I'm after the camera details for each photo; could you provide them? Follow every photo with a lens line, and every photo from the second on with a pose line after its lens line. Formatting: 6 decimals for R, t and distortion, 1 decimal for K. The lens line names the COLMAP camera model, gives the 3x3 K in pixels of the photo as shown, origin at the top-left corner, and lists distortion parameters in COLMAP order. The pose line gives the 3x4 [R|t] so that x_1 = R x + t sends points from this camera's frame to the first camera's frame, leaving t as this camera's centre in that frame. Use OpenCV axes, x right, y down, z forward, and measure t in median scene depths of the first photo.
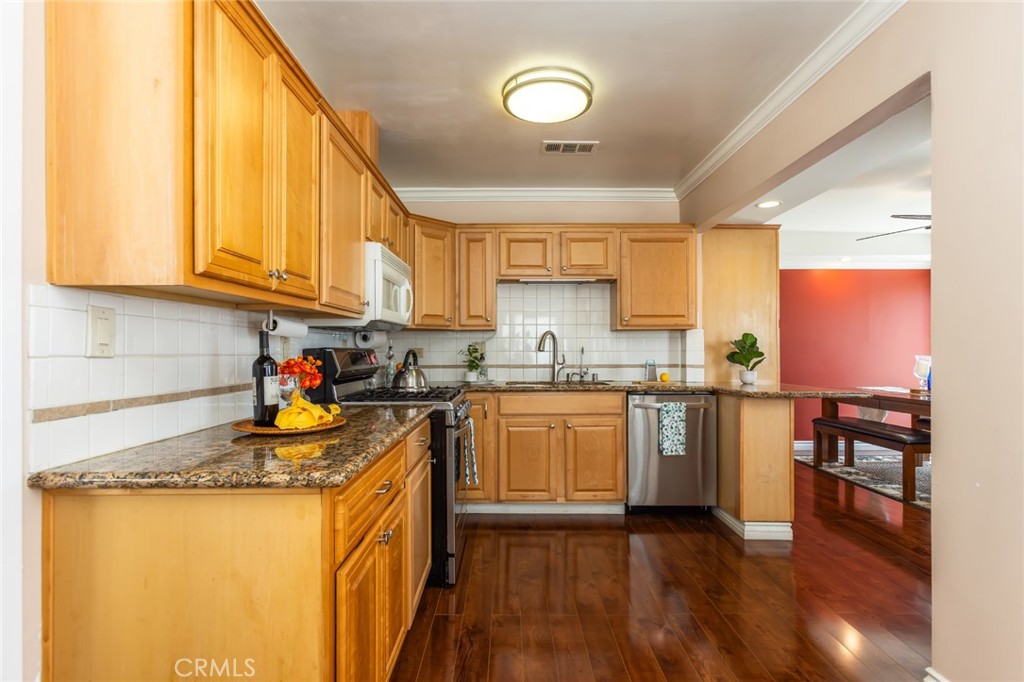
lens RADIAL K [[506.2, 0, 518.8], [0, 506.2, 350.3], [0, 0, 1]] dist [-0.004170, 0.007236]
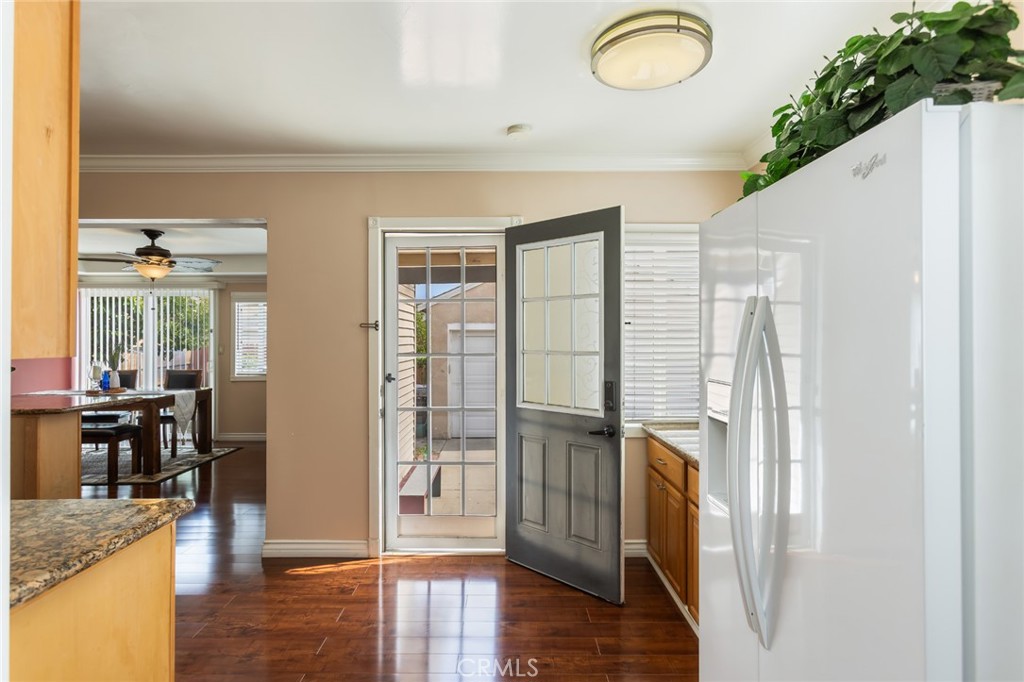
lens RADIAL K [[506.2, 0, 493.4], [0, 506.2, 338.1], [0, 0, 1]] dist [-0.004170, 0.007236]
pose [[0.016563, 0.004605, 0.999852, -0.447519], [0.002401, 0.999986, -0.004646, -0.044377], [-0.999860, 0.002478, 0.016551, 0.055310]]
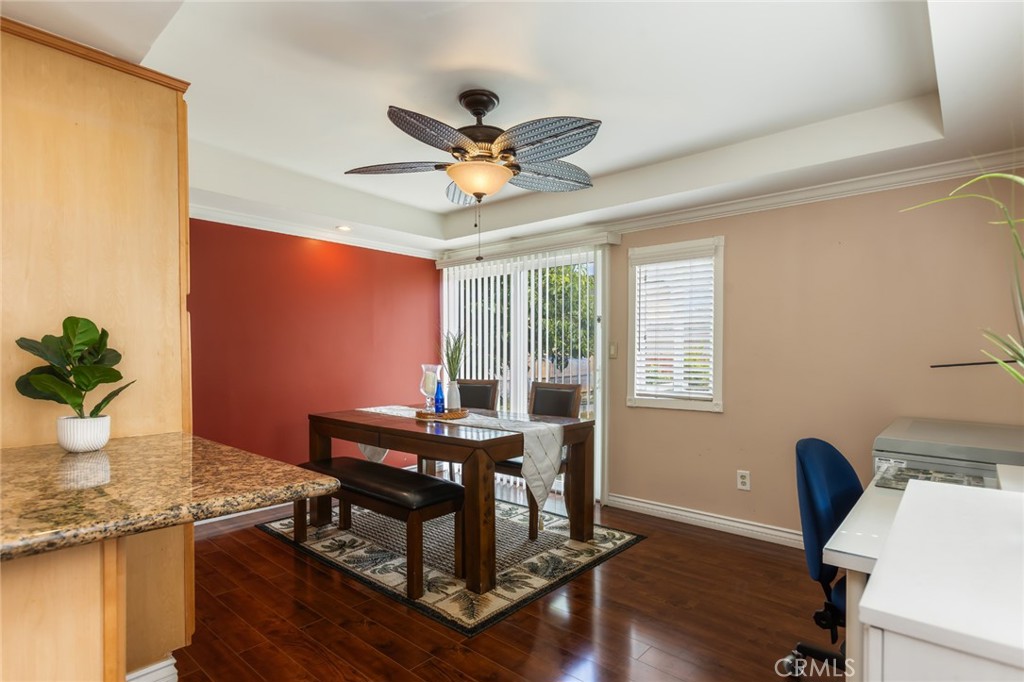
lens RADIAL K [[506.2, 0, 508.5], [0, 506.2, 359.6], [0, 0, 1]] dist [-0.004170, 0.007236]
pose [[0.670642, -0.008882, 0.741728, 0.384723], [-0.003552, 0.999878, 0.015185, -0.010992], [-0.741773, -0.012819, 0.670529, 0.495221]]
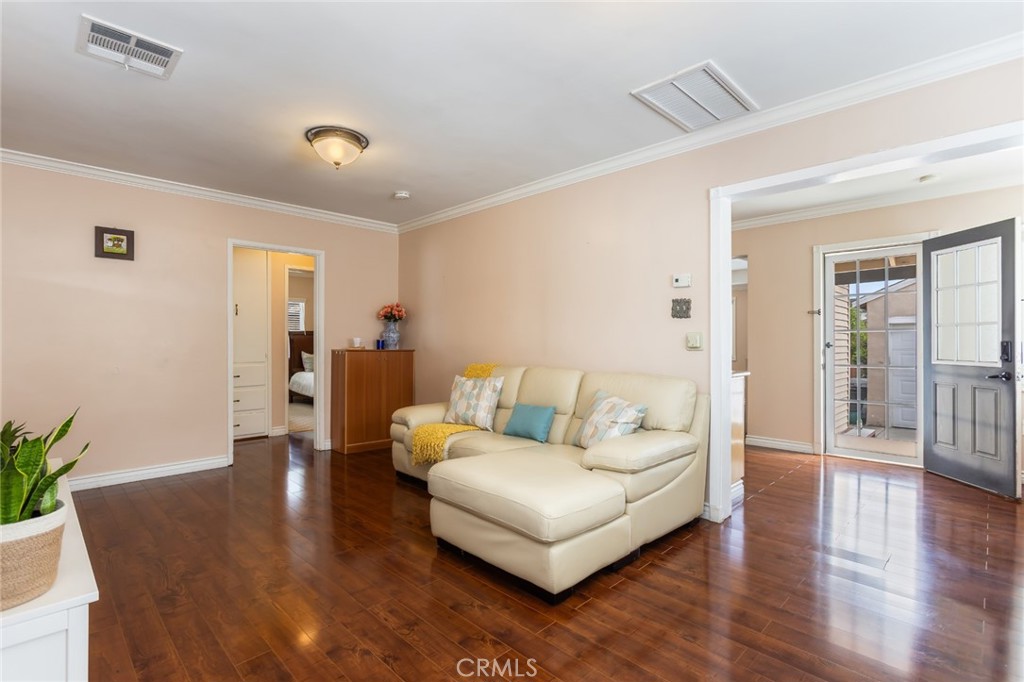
lens RADIAL K [[481.8, 0, 509.9], [0, 481.8, 342.5], [0, 0, 1]] dist [-0.014867, 0.007771]
pose [[0.735775, -0.001554, 0.677224, -1.054127], [0.003349, 0.999993, -0.001344, 0.008307], [-0.677217, 0.003257, 0.735776, -0.110671]]
